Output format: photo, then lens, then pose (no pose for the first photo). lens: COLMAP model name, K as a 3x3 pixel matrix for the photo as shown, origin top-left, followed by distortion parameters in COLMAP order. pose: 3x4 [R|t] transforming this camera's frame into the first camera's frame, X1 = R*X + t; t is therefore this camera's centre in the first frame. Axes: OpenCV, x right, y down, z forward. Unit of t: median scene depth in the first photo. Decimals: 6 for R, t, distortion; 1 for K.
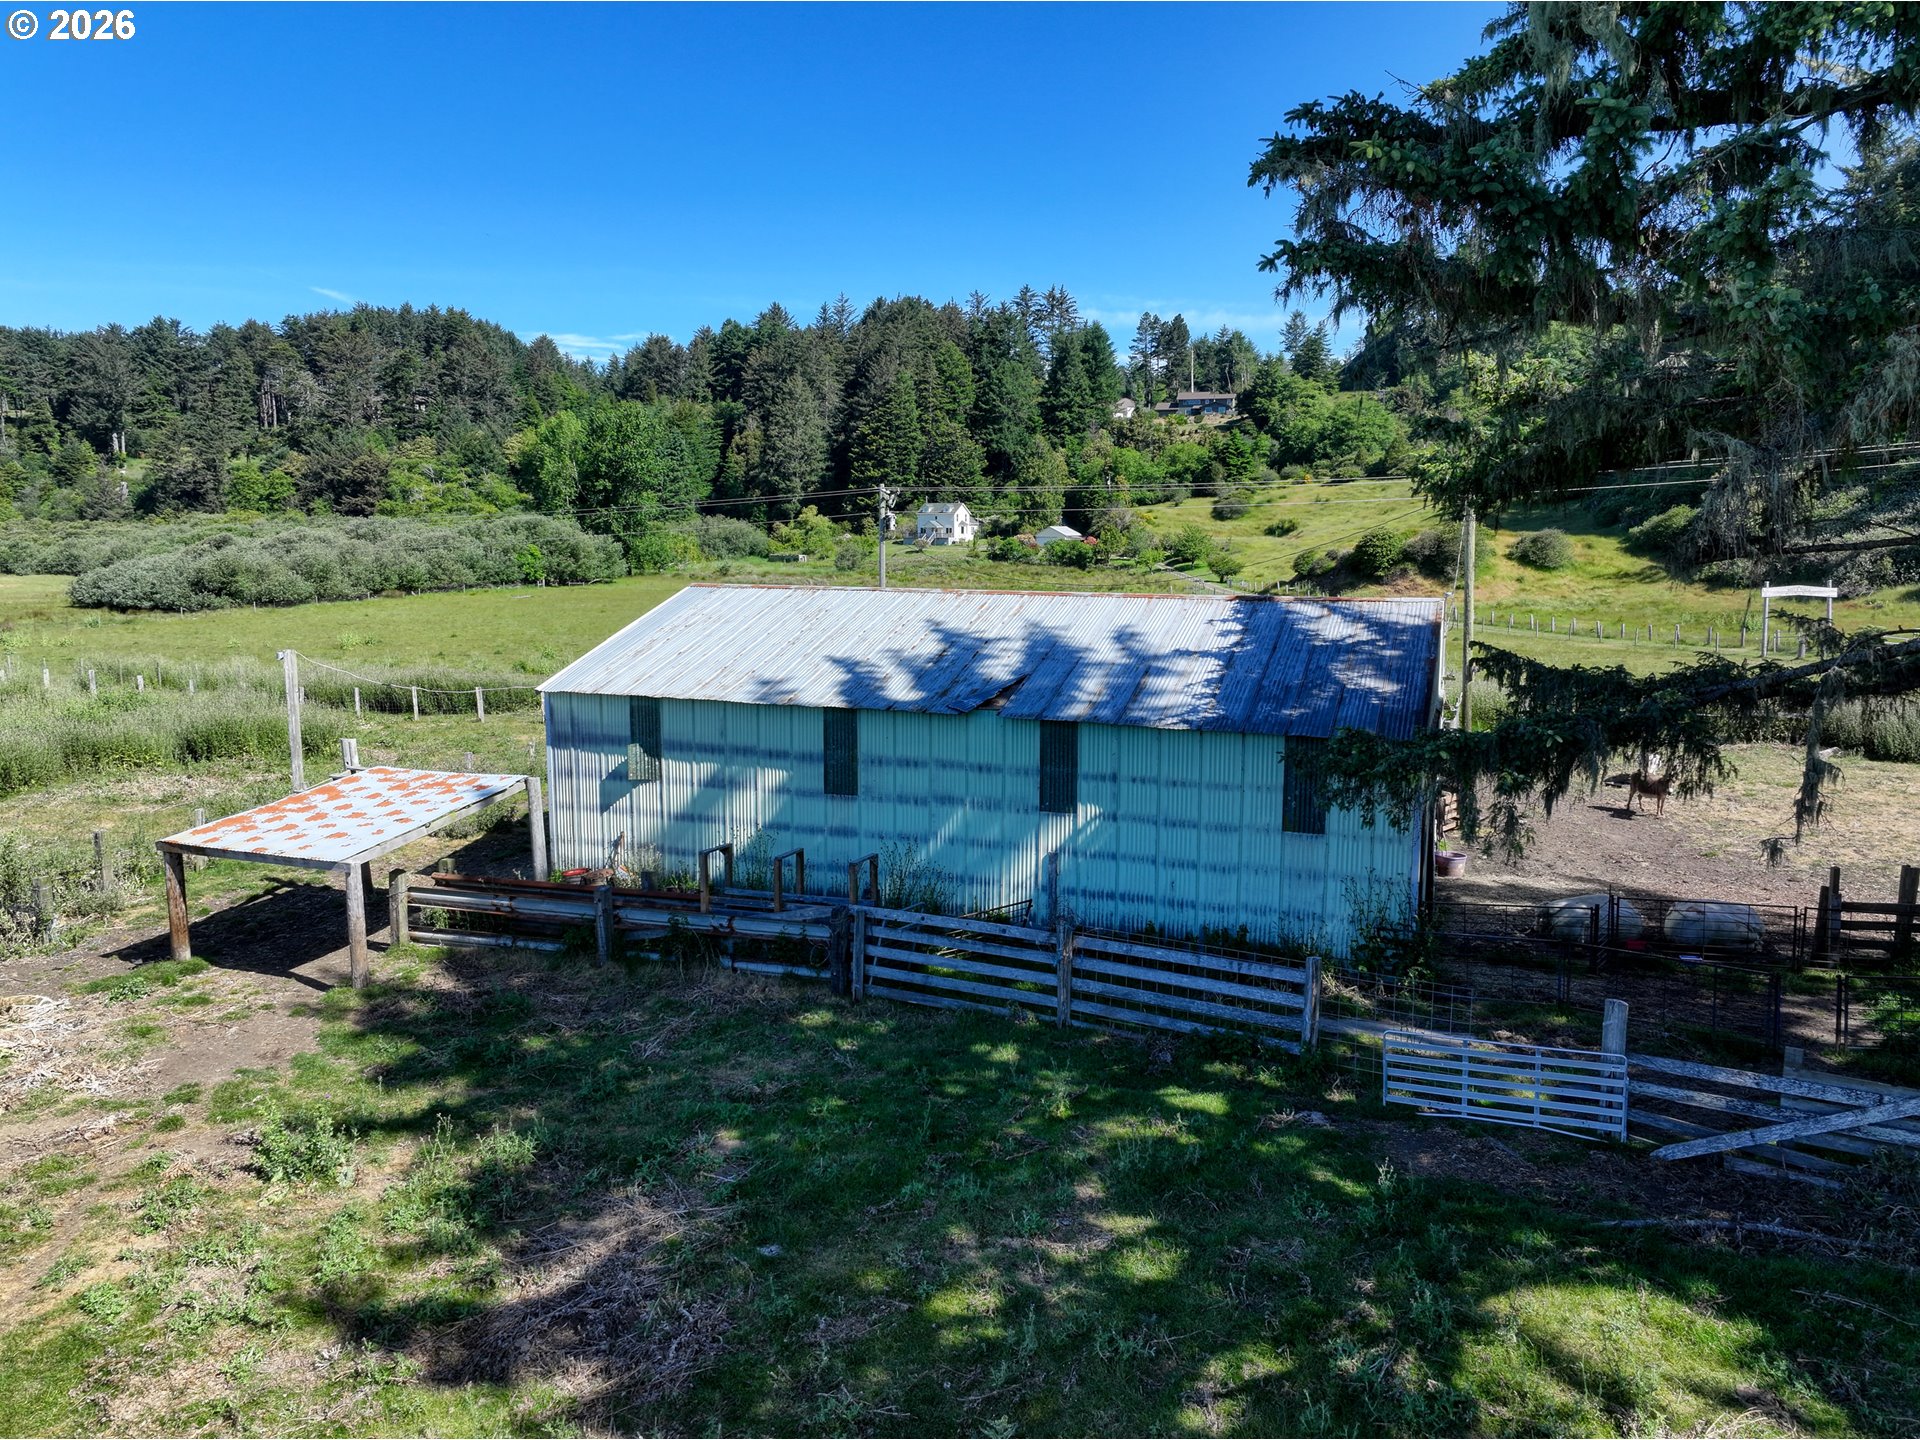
lens RADIAL K [[1350.6, 0, 968.7], [0, 1350.6, 711.4], [0, 0, 1]] dist [0.002508, 0.018502]
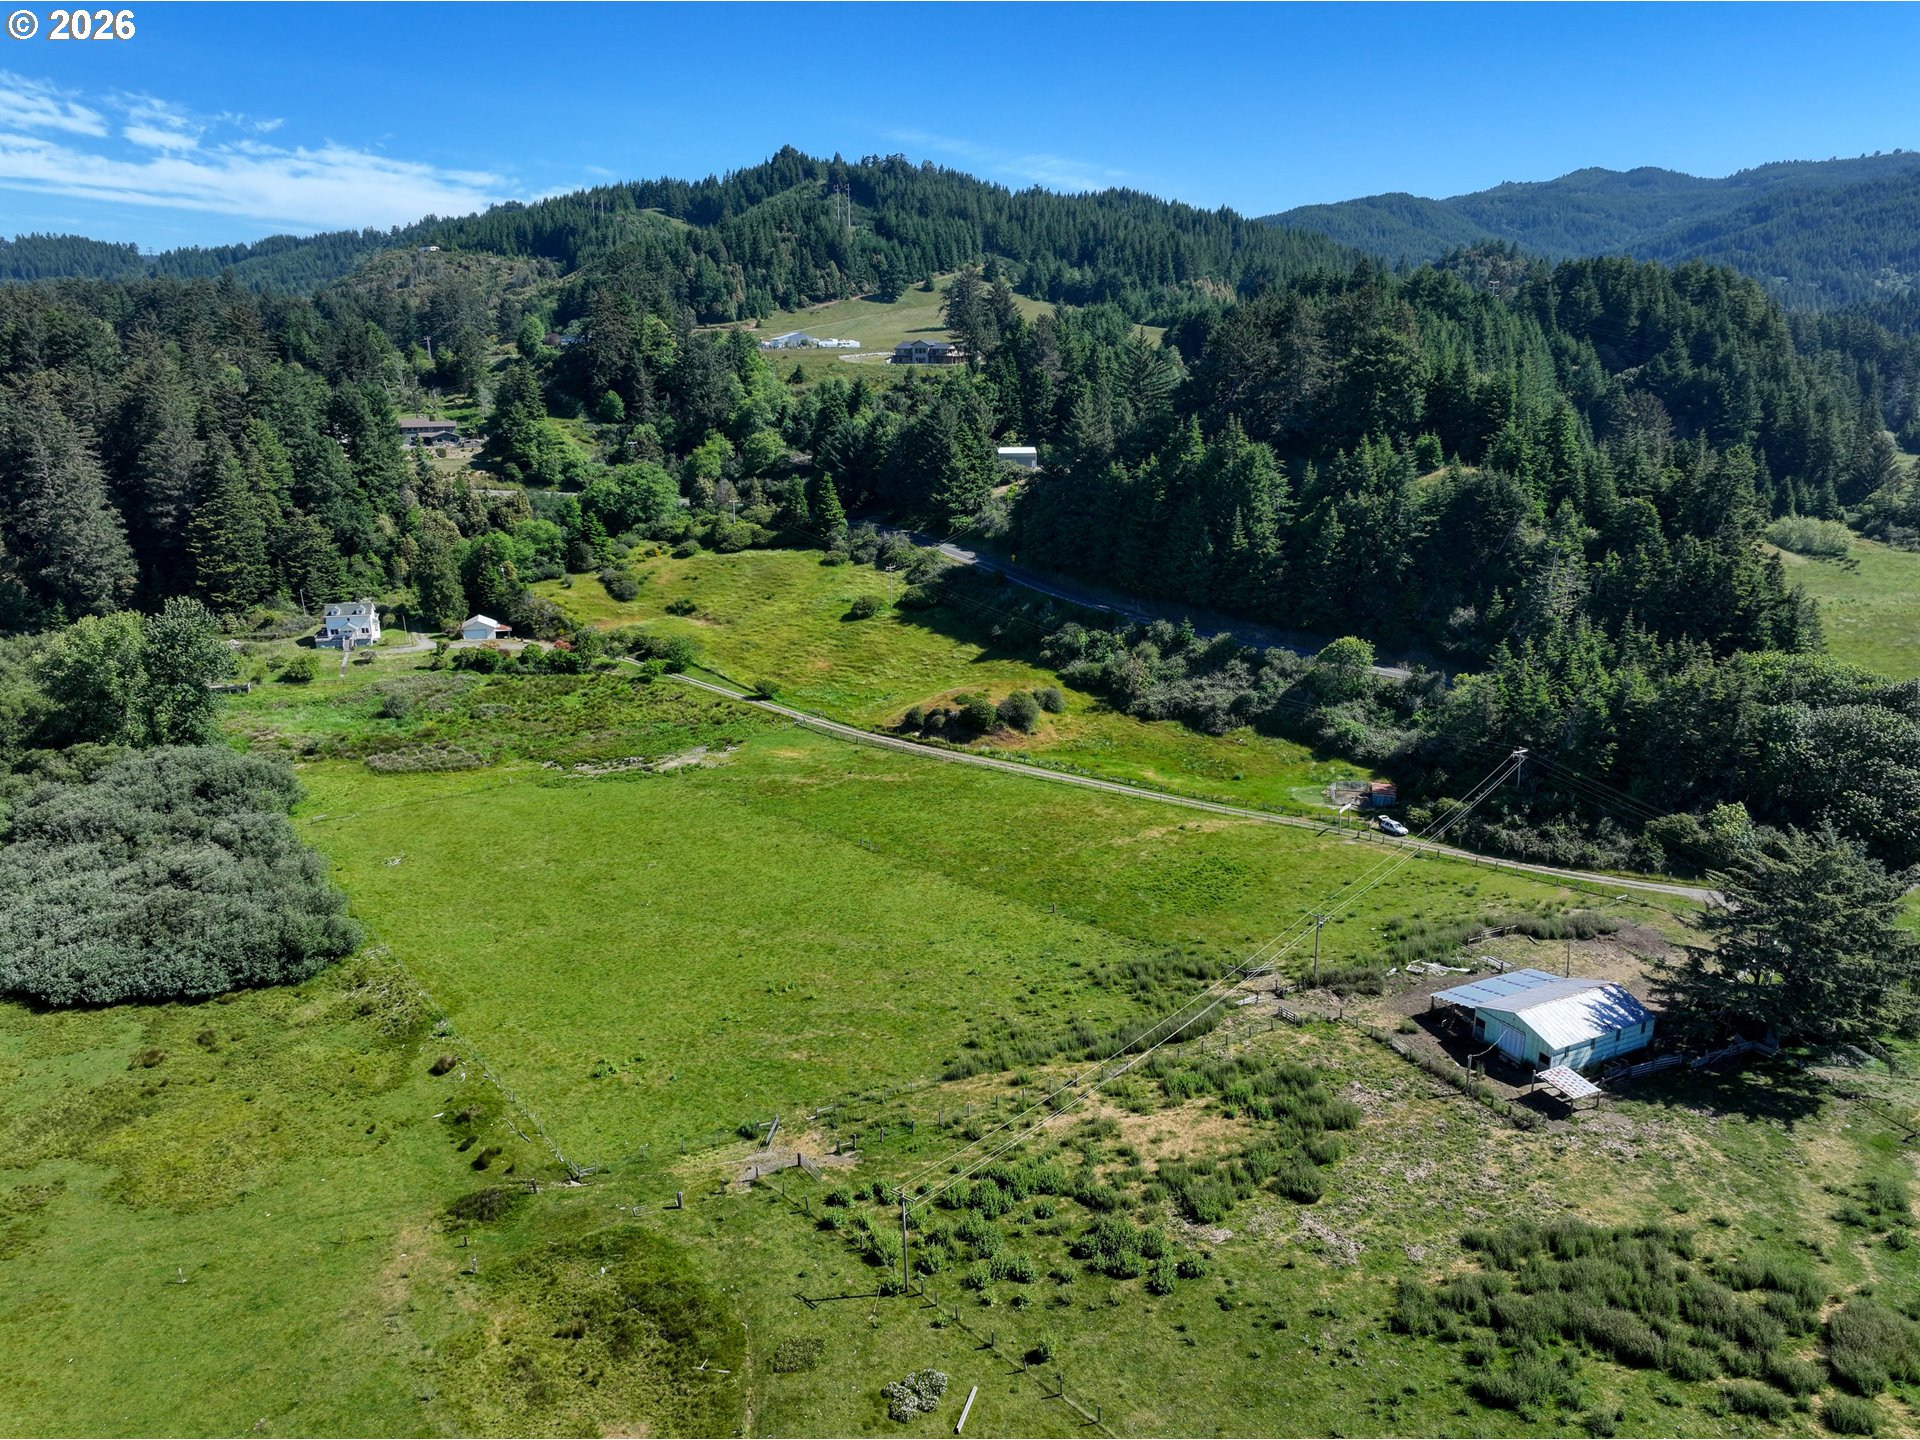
lens RADIAL K [[1350.6, 0, 963.6], [0, 1350.6, 719.3], [0, 0, 1]] dist [0.002508, 0.018502]
pose [[0.680997, -0.198694, 0.704815, -0.460174], [0.098232, 0.978573, 0.180957, -0.211953], [-0.725668, -0.053996, 0.685923, -0.080156]]
